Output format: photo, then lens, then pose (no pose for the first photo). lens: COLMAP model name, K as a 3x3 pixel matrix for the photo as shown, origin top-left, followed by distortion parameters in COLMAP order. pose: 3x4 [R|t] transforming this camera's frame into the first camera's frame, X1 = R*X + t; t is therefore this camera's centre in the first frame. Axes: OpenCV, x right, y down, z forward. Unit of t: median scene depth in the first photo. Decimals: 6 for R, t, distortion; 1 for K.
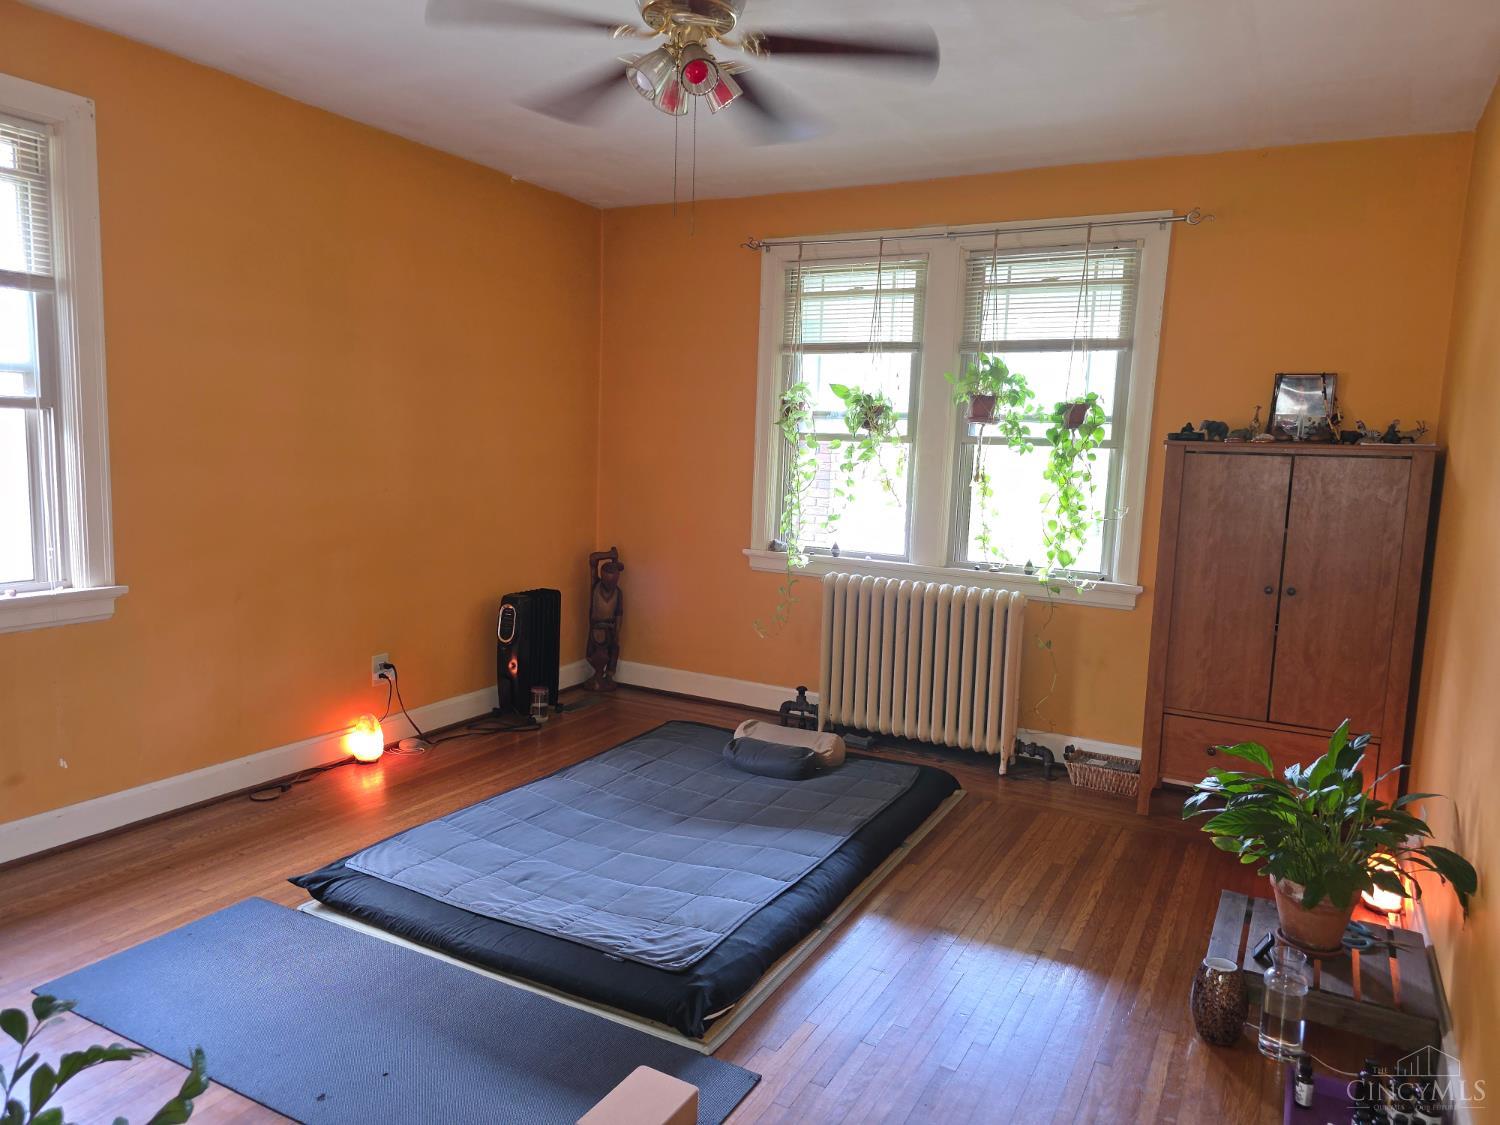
lens RADIAL K [[1017.4, 0, 754.5], [0, 1017.4, 556.8], [0, 0, 1]] dist [0.034771, -0.001111]
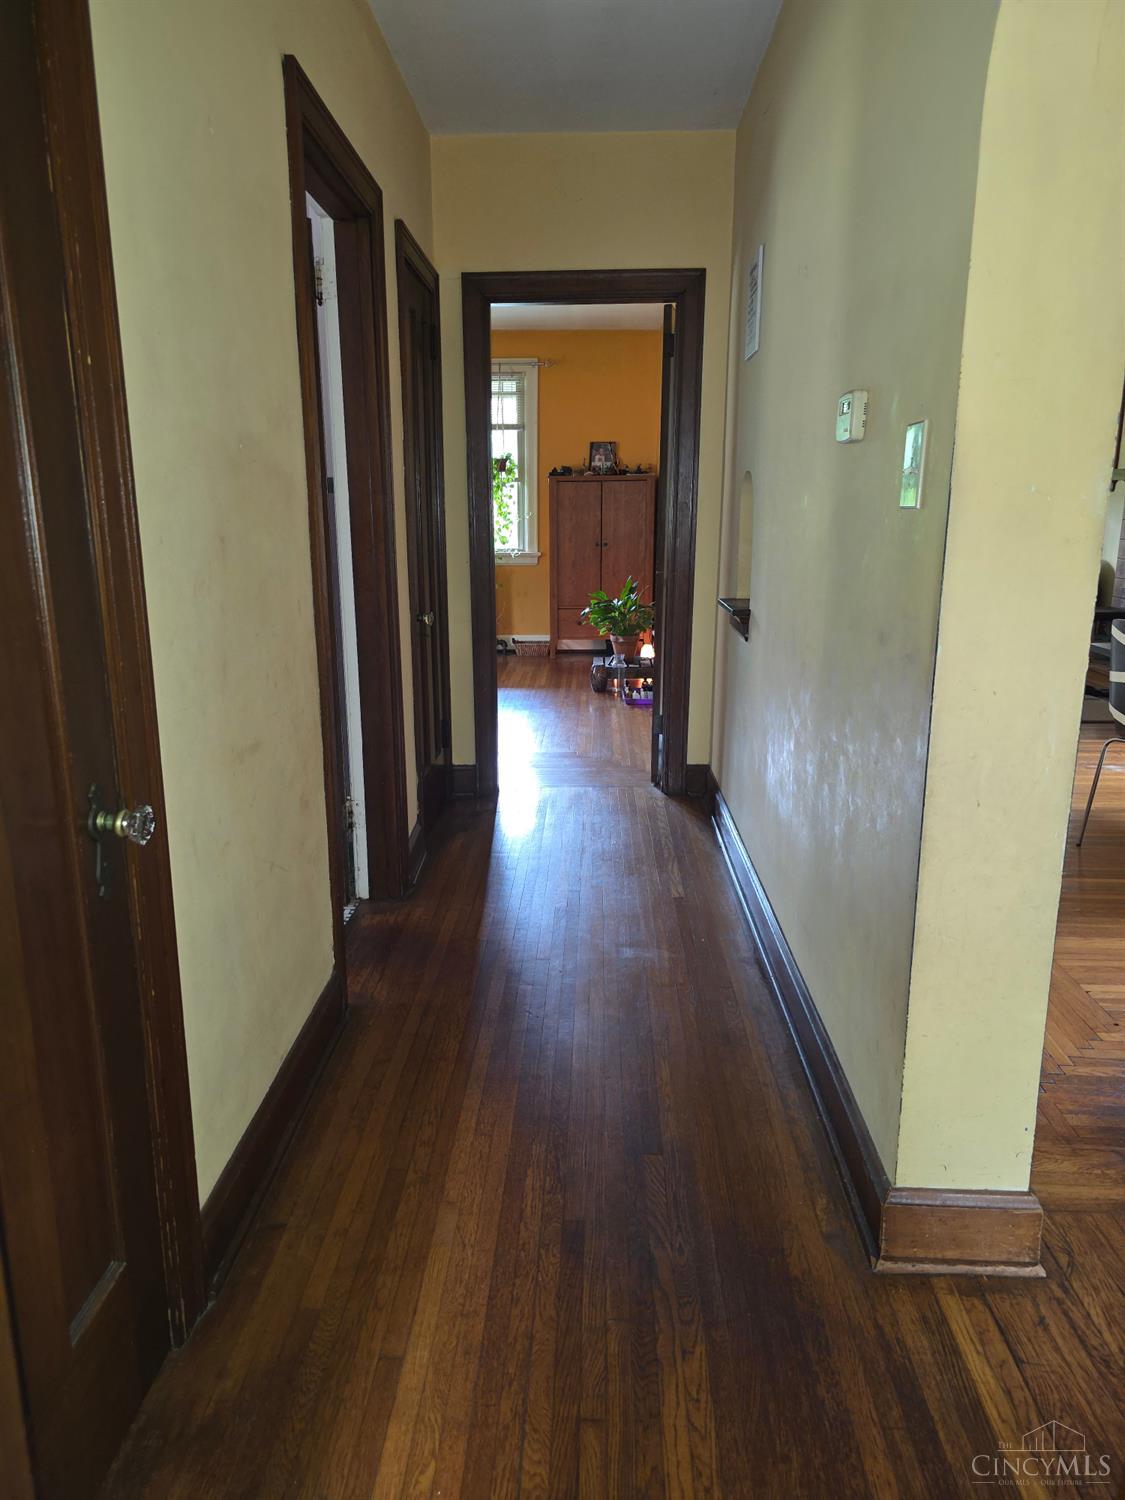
lens RADIAL K [[1017.4, 0, 556.9], [0, 1017.4, 747.5], [0, 0, 1]] dist [0.034771, -0.001111]
pose [[0.894510, -0.150640, 0.420903, -0.505802], [0.089770, 0.982866, 0.160985, 0.090021], [-0.437942, -0.106218, 0.892706, -0.864831]]
